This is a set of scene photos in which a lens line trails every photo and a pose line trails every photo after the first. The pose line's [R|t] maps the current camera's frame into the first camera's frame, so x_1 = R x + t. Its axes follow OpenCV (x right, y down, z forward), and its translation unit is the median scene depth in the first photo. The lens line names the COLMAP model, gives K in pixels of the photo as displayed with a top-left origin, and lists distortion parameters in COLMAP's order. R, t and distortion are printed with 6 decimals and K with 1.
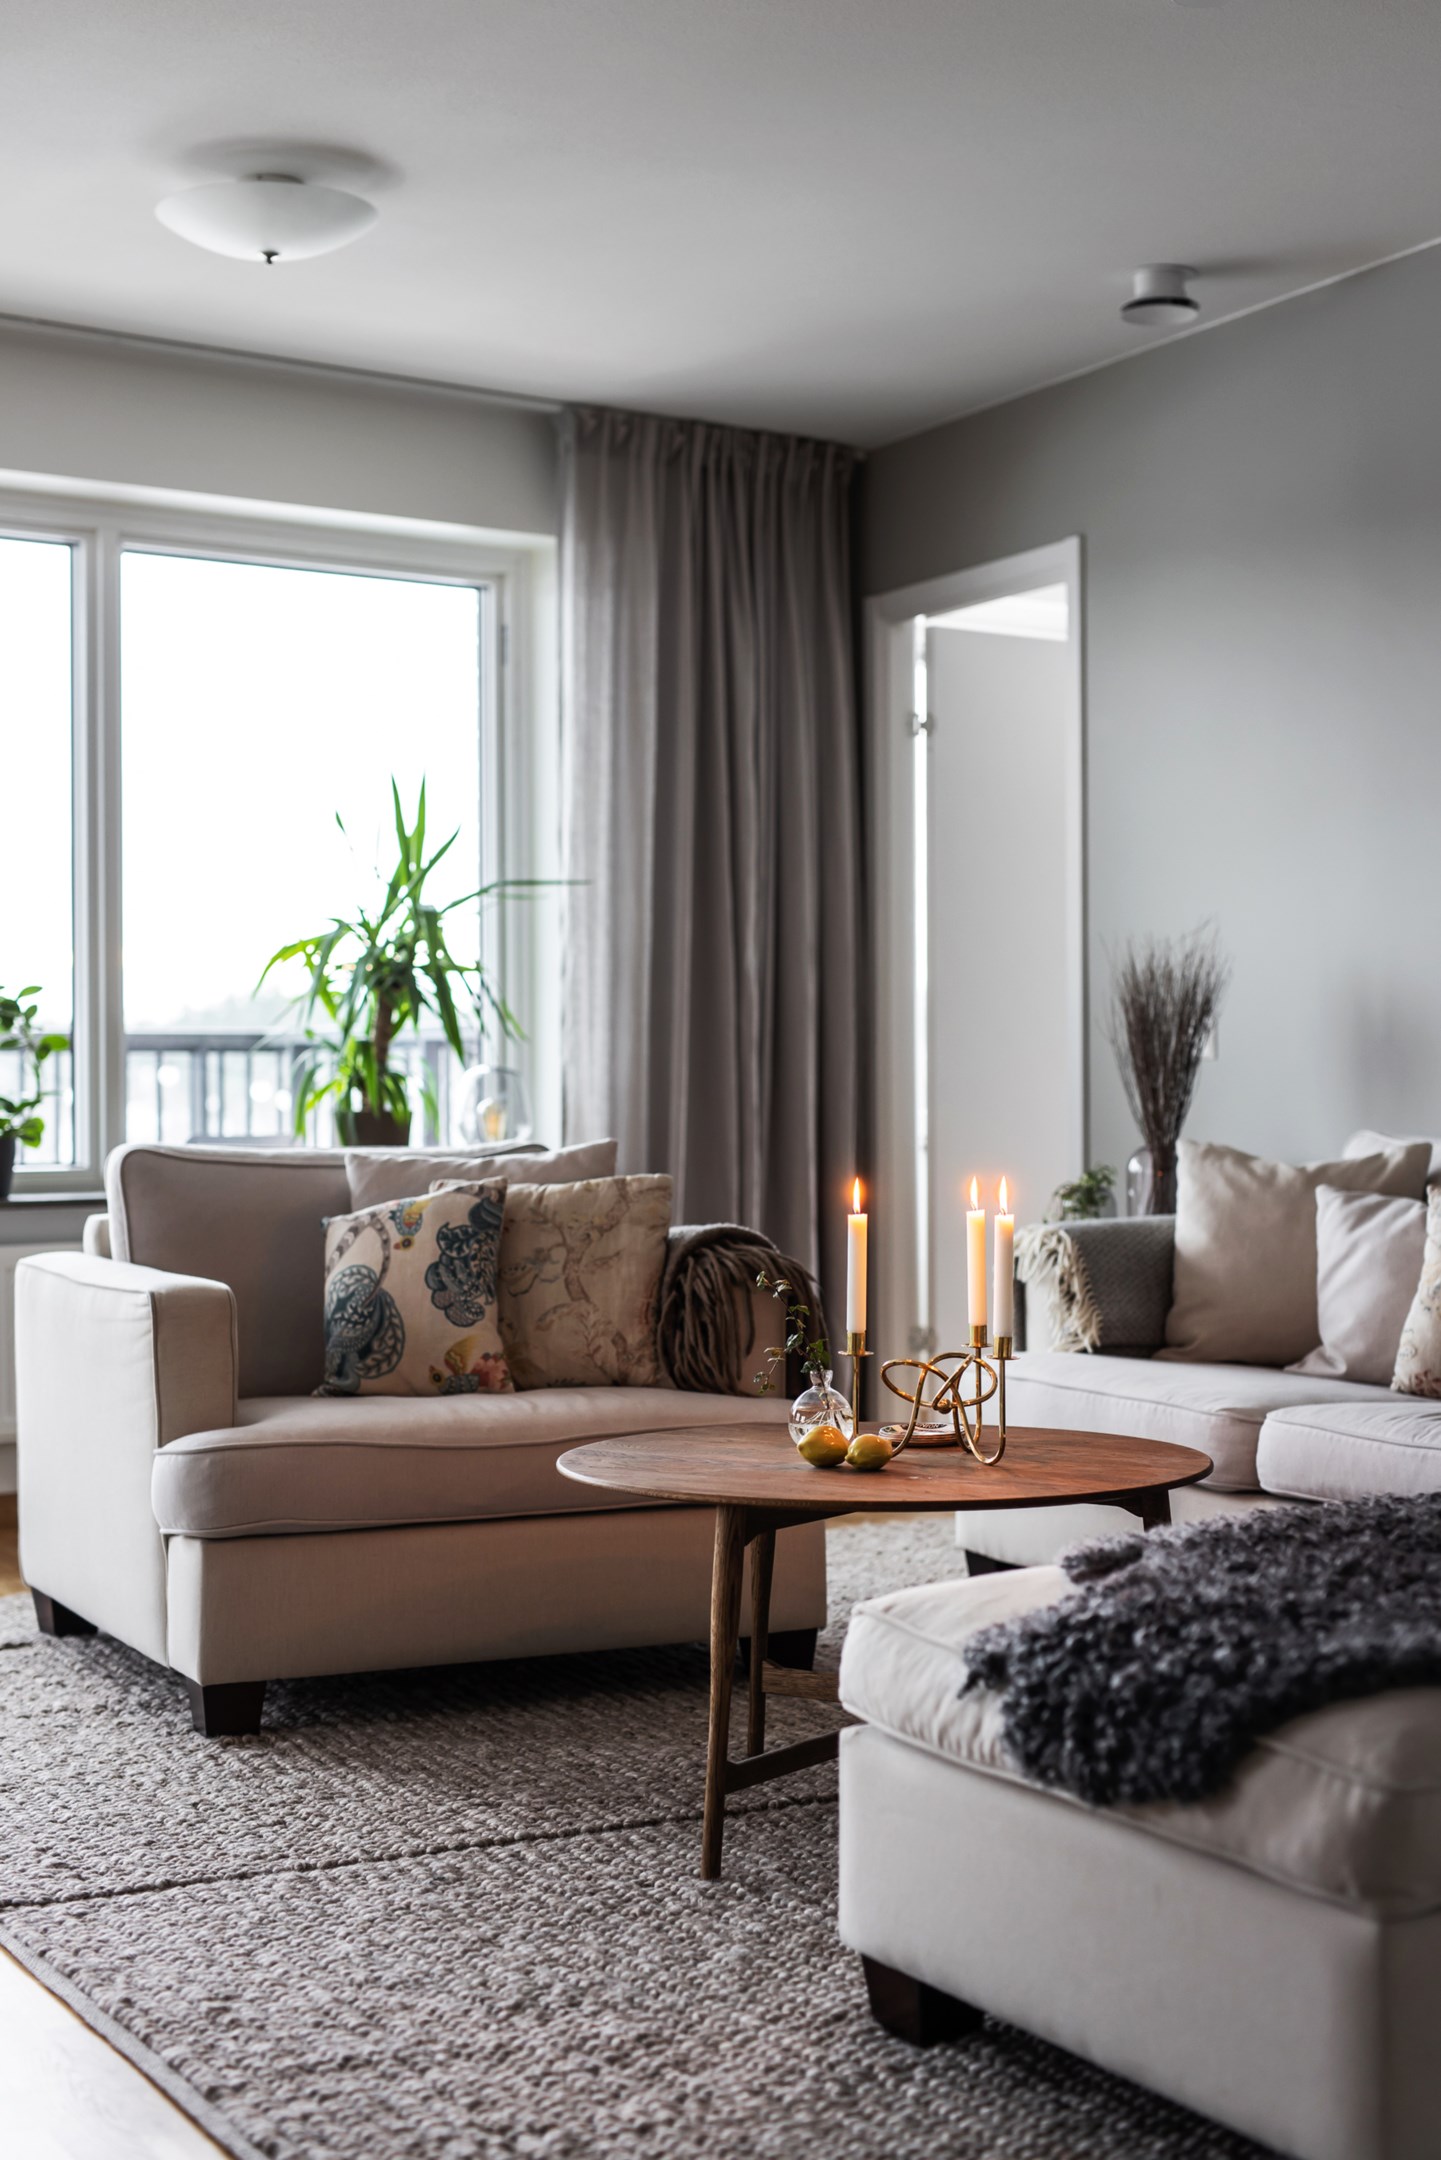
lens RADIAL K [[3113.9, 0, 718.5], [0, 3113.9, 1034.9], [0, 0, 1]] dist [0.005187, -0.065153]
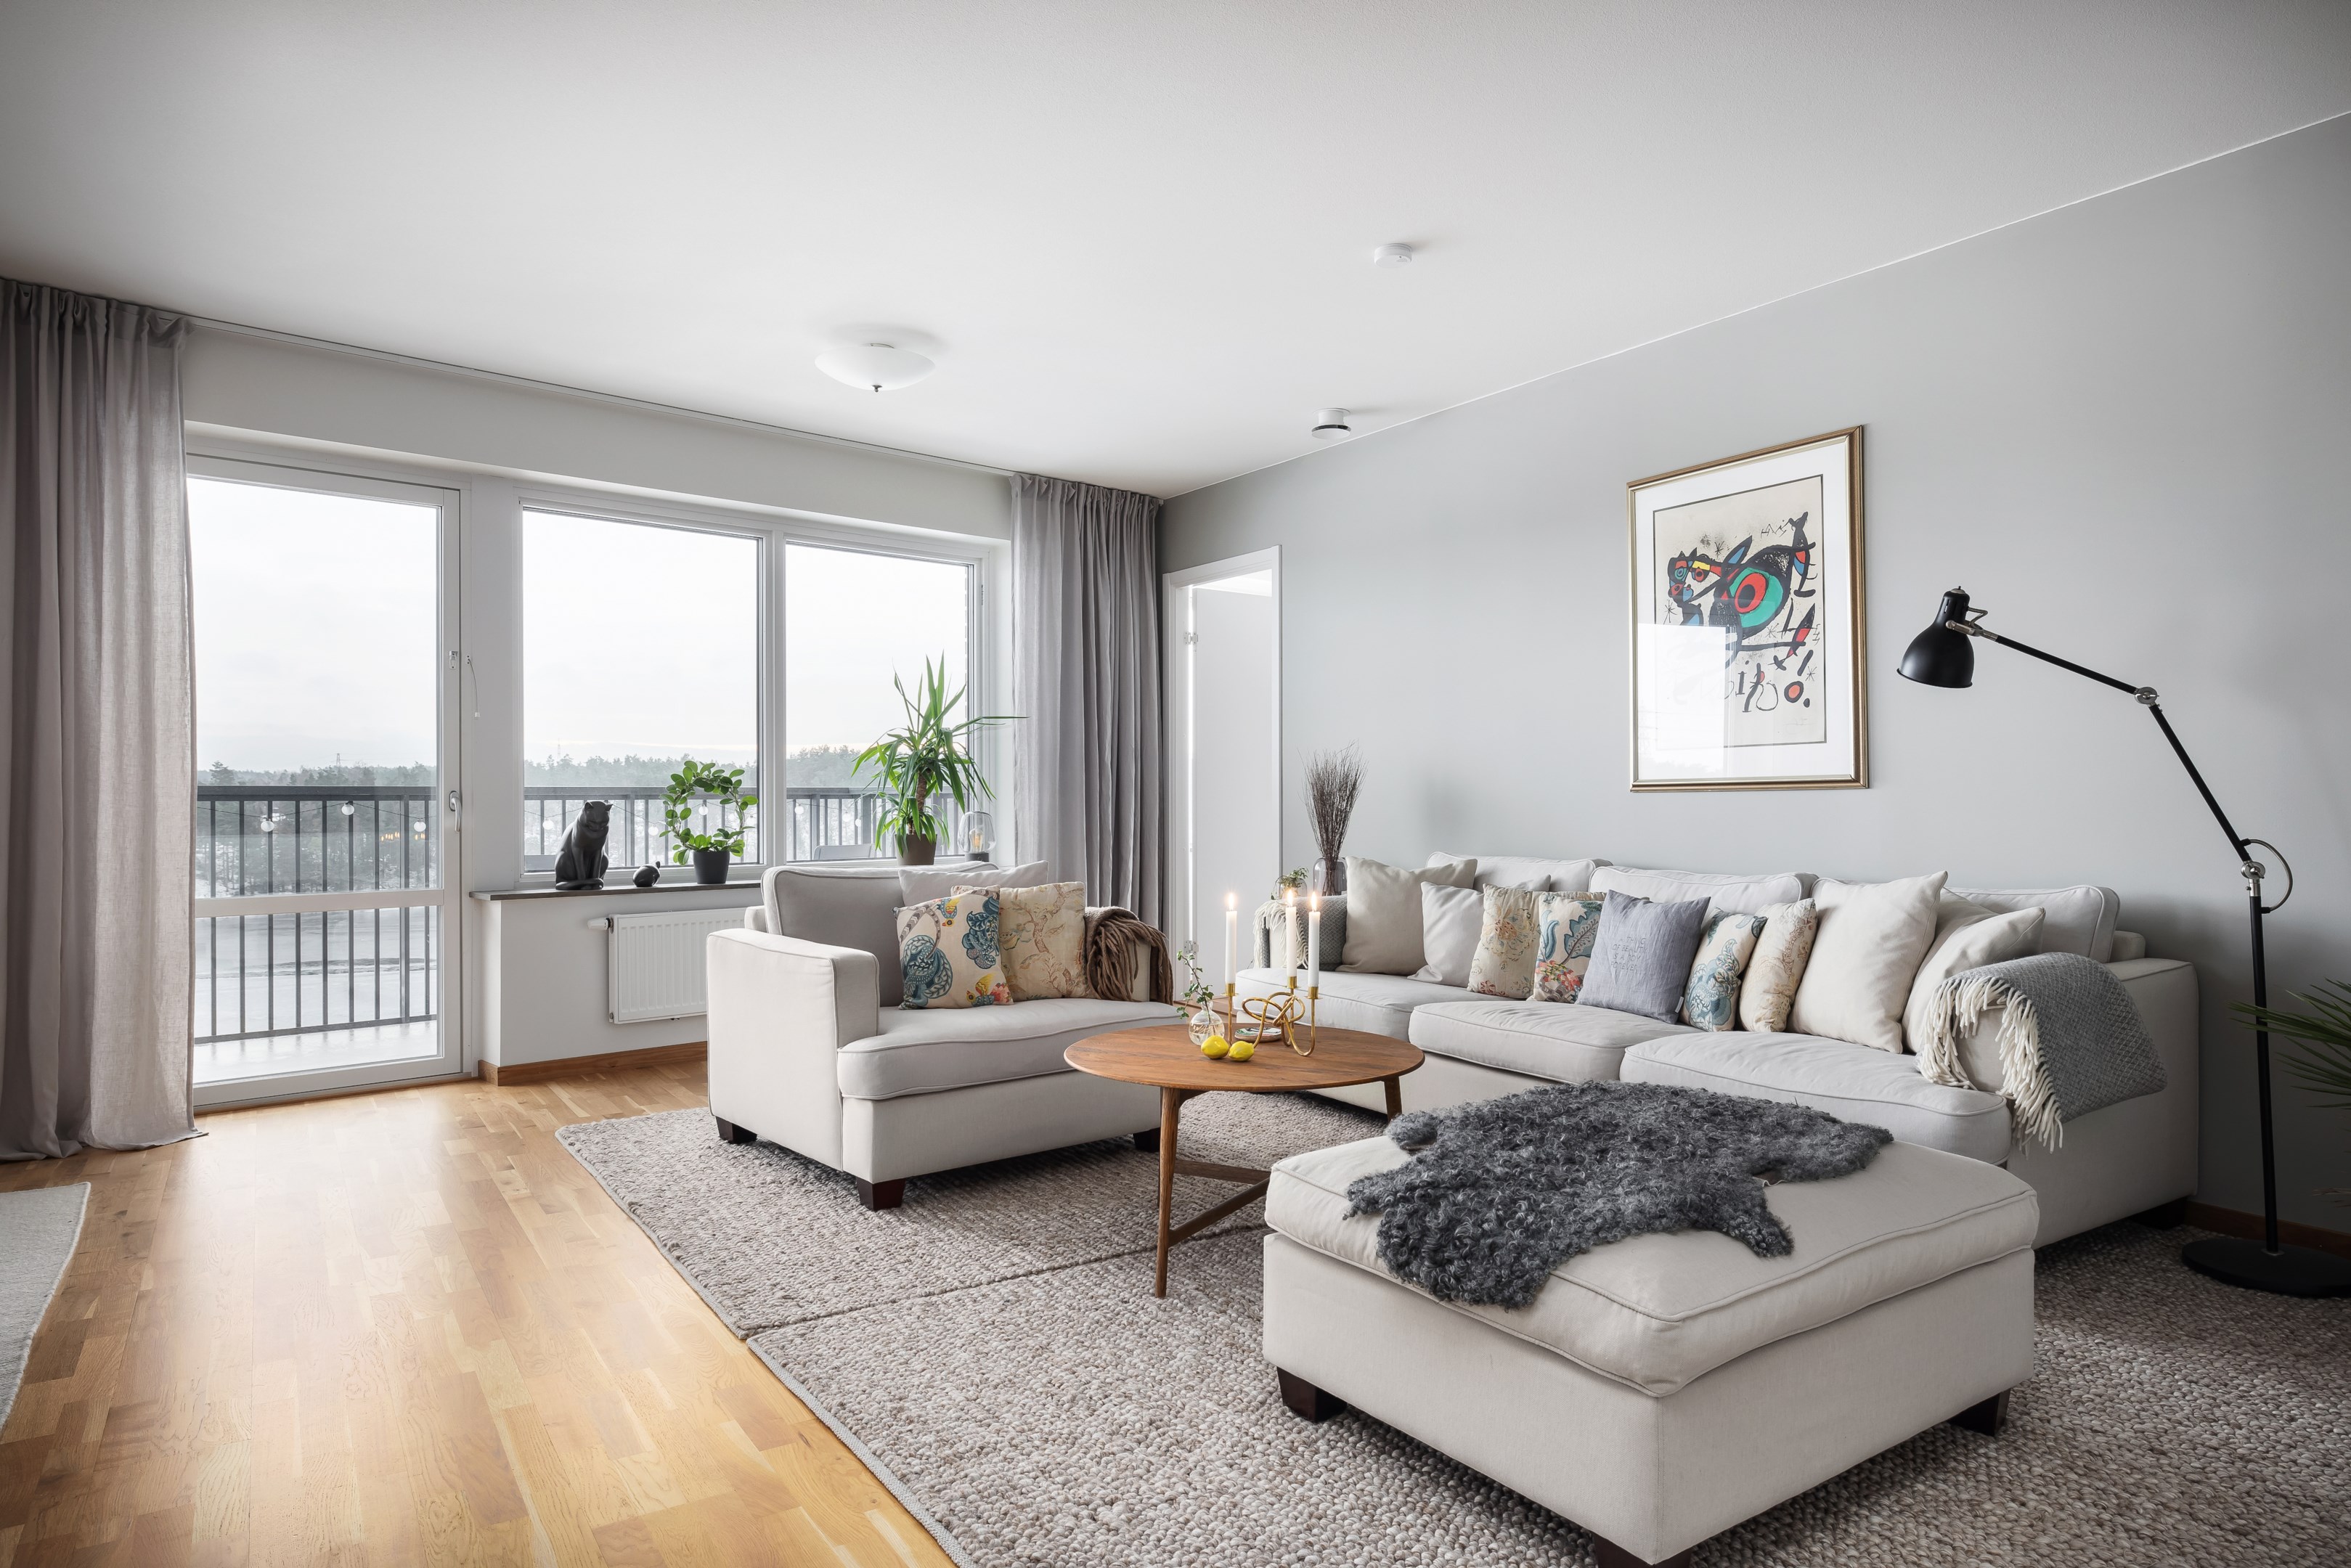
lens RADIAL K [[1435.5, 0, 1175.5], [0, 1435.5, 784.0], [0, 0, 1]] dist [0.002478, 0.000058]
pose [[0.994872, 0.003061, 0.101095, -0.059547], [-0.003966, 0.999954, 0.008747, -0.023074], [-0.101064, -0.009103, 0.994838, 0.138452]]
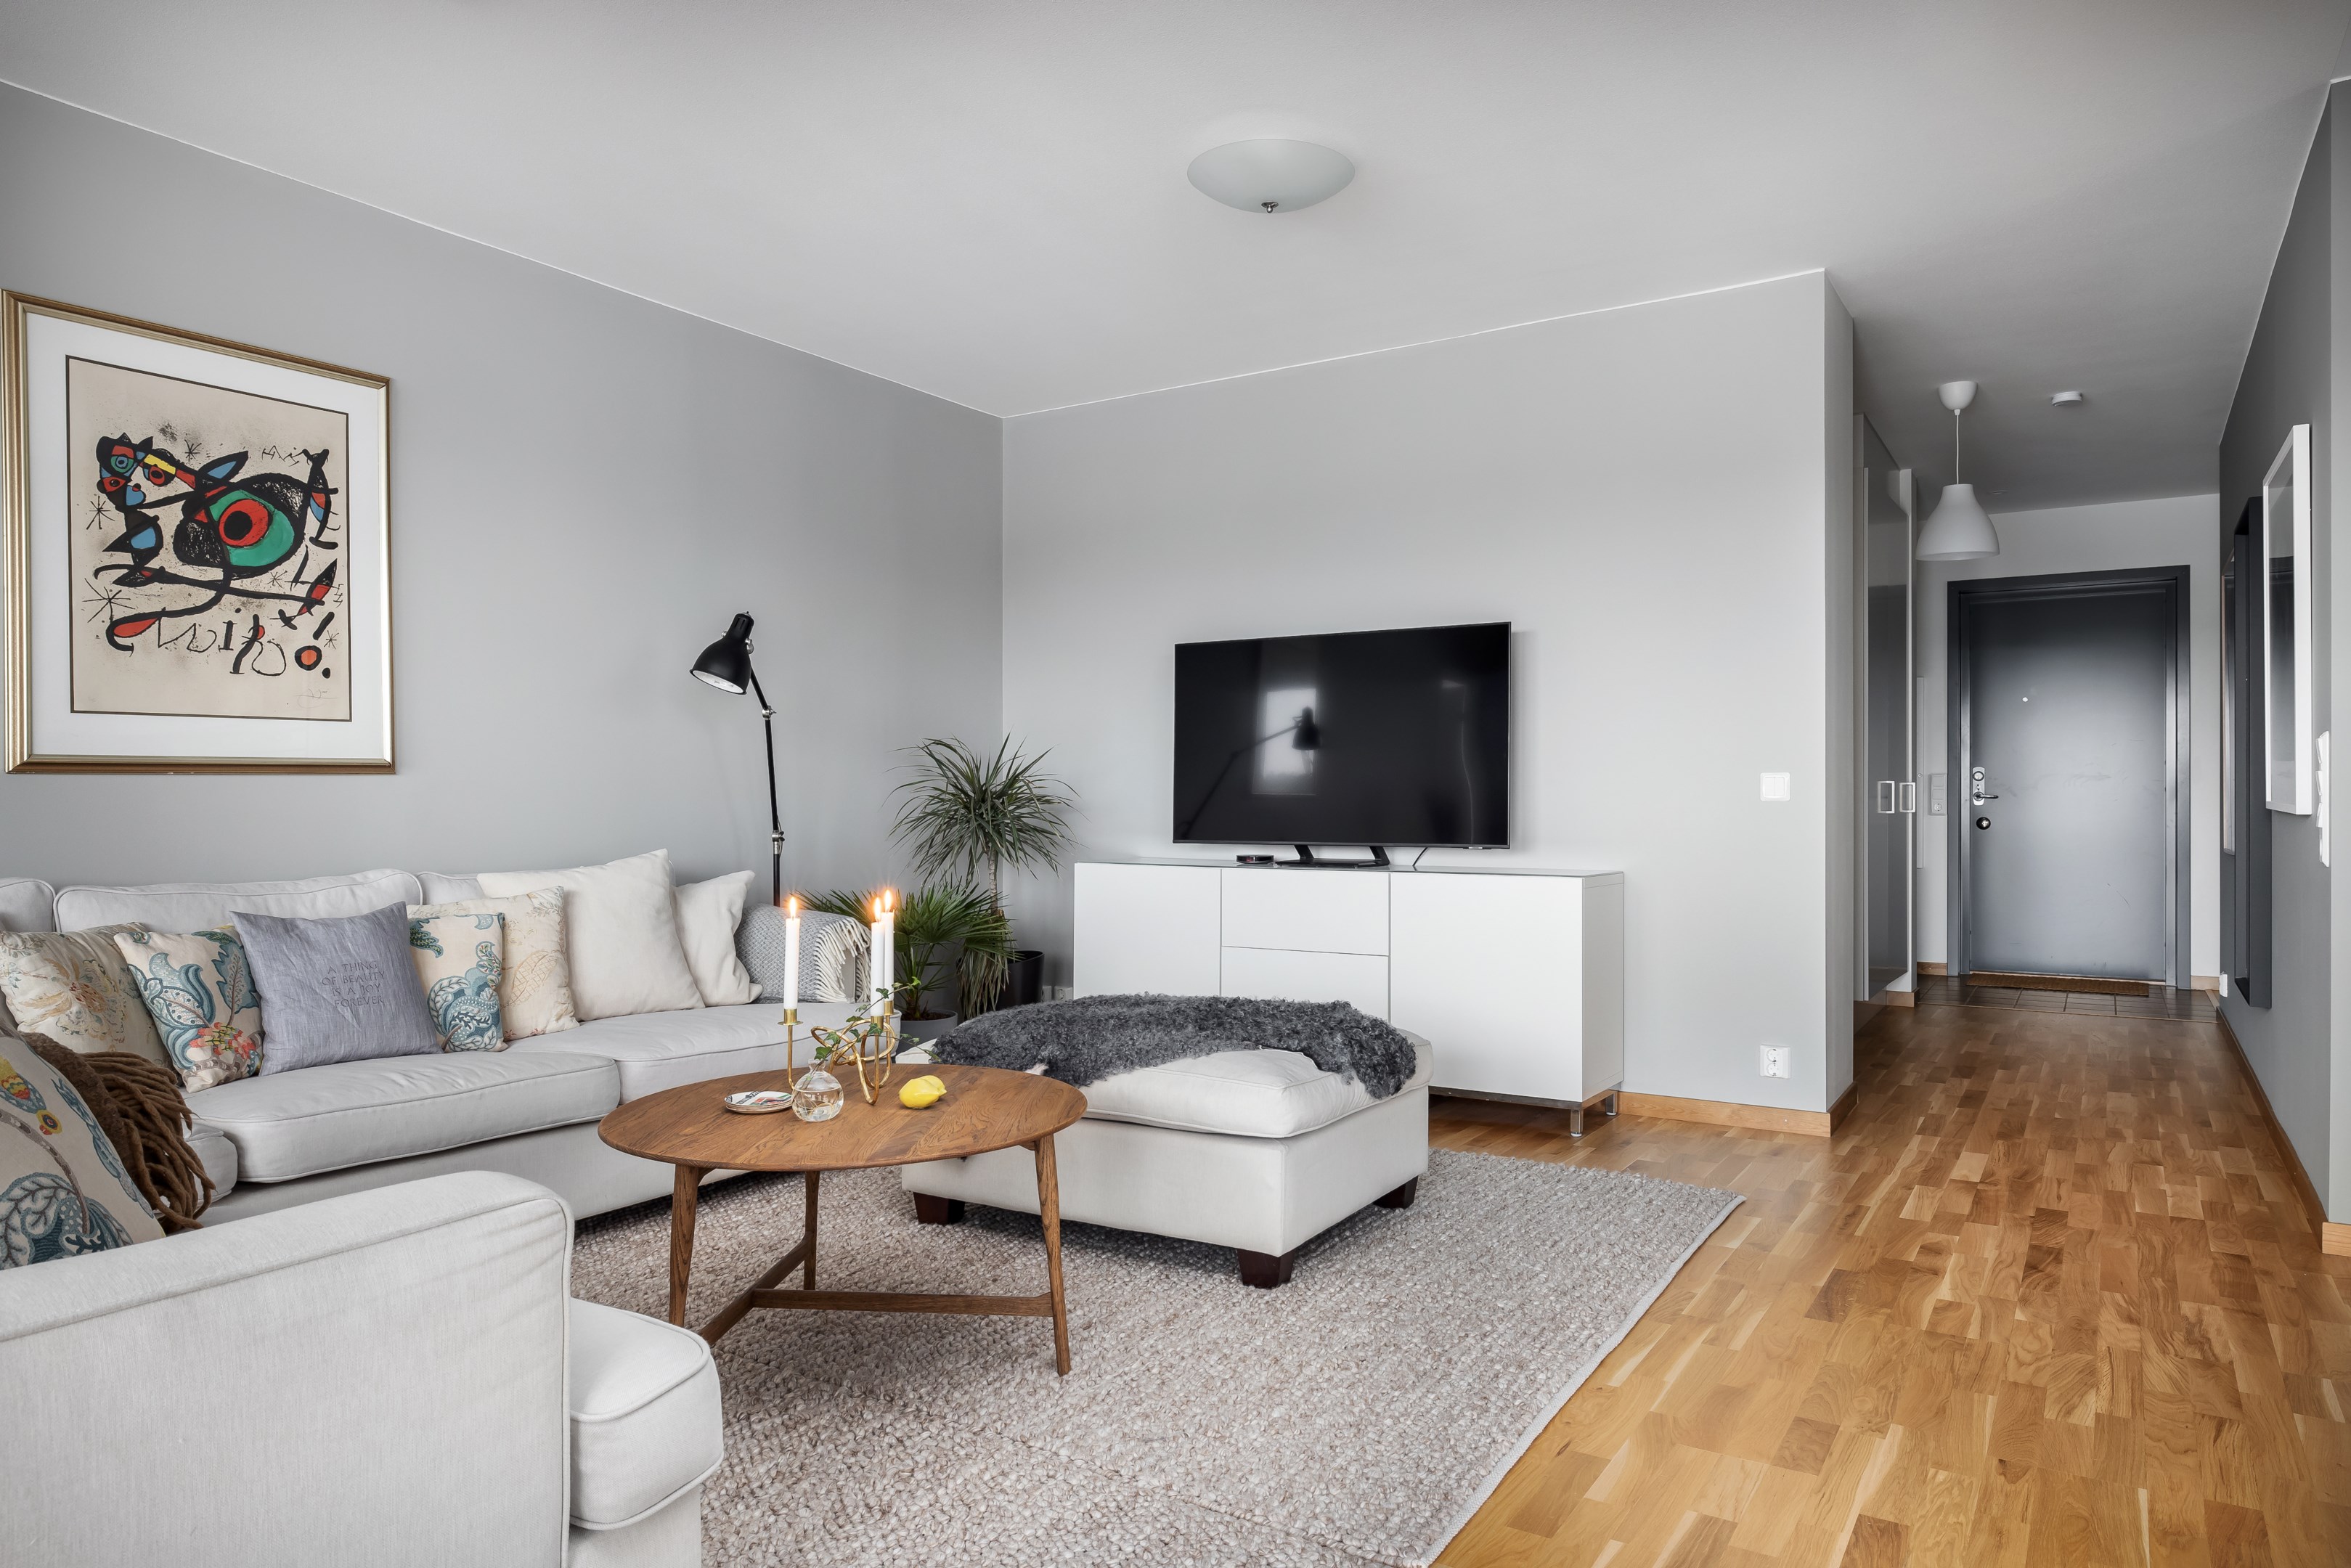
lens RADIAL K [[1463.8, 0, 1175.5], [0, 1463.8, 784.0], [0, 0, 1]] dist [0.001022, 0.000435]
pose [[-0.494850, 0.018315, 0.868785, -0.464252], [-0.009239, 0.999610, -0.026336, 0.007059], [-0.868929, -0.021059, -0.494488, 0.959363]]
